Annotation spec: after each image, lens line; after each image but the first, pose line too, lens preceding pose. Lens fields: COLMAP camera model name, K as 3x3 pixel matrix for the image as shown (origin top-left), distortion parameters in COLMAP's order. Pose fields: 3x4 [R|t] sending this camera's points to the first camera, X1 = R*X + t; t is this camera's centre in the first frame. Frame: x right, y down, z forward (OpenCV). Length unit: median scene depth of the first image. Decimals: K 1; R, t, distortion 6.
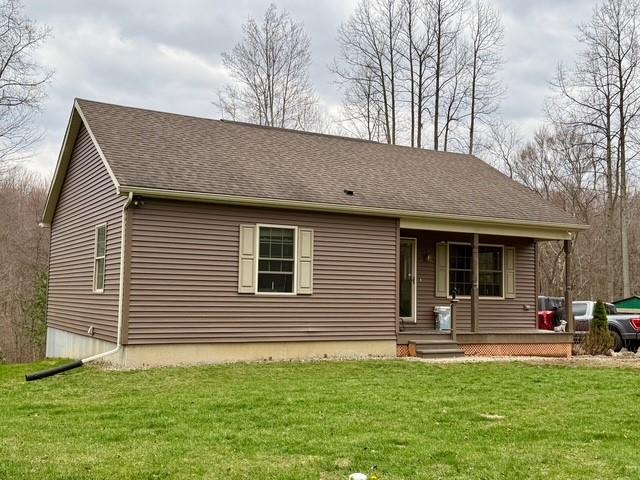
lens RADIAL K [[756.2, 0, 319.7], [0, 756.2, 238.4], [0, 0, 1]] dist [0.007204, 0.000000]
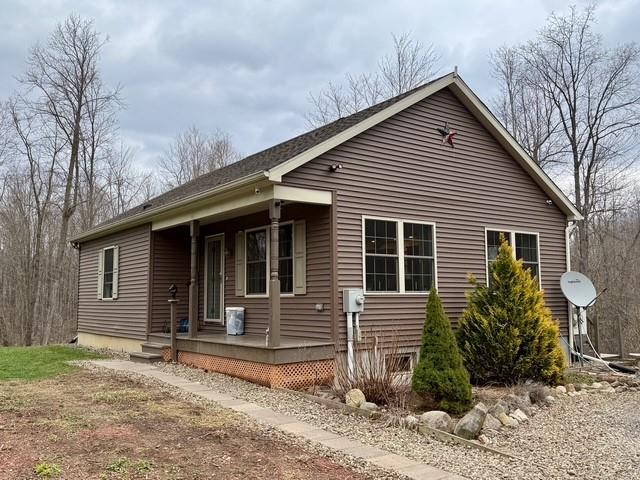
lens RADIAL K [[600.8, 0, 318.5], [0, 600.8, 241.1], [0, 0, 1]] dist [-0.002660, 0.000000]
pose [[0.130249, -0.112991, -0.985022, 0.934717], [0.093814, 0.990432, -0.101207, 0.102877], [0.987033, -0.079227, 0.139603, 1.102505]]
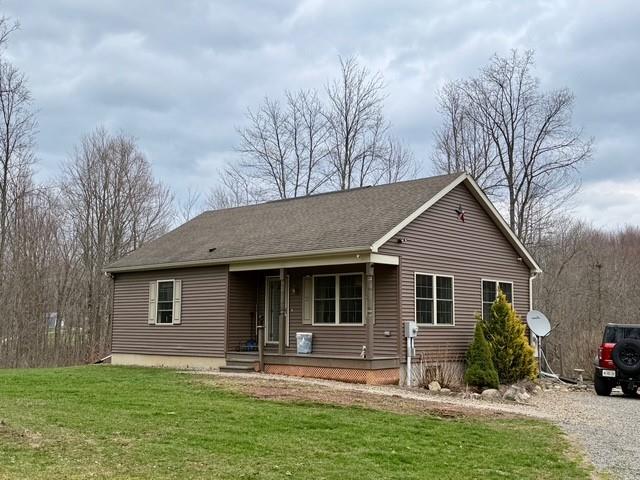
lens RADIAL K [[756.2, 0, 320.7], [0, 756.2, 240.3], [0, 0, 1]] dist [0.007204, 0.000000]
pose [[0.320475, -0.121724, -0.939403, 1.386058], [0.075246, 0.991847, -0.102850, 0.078218], [0.944264, -0.037725, 0.327022, 0.719011]]
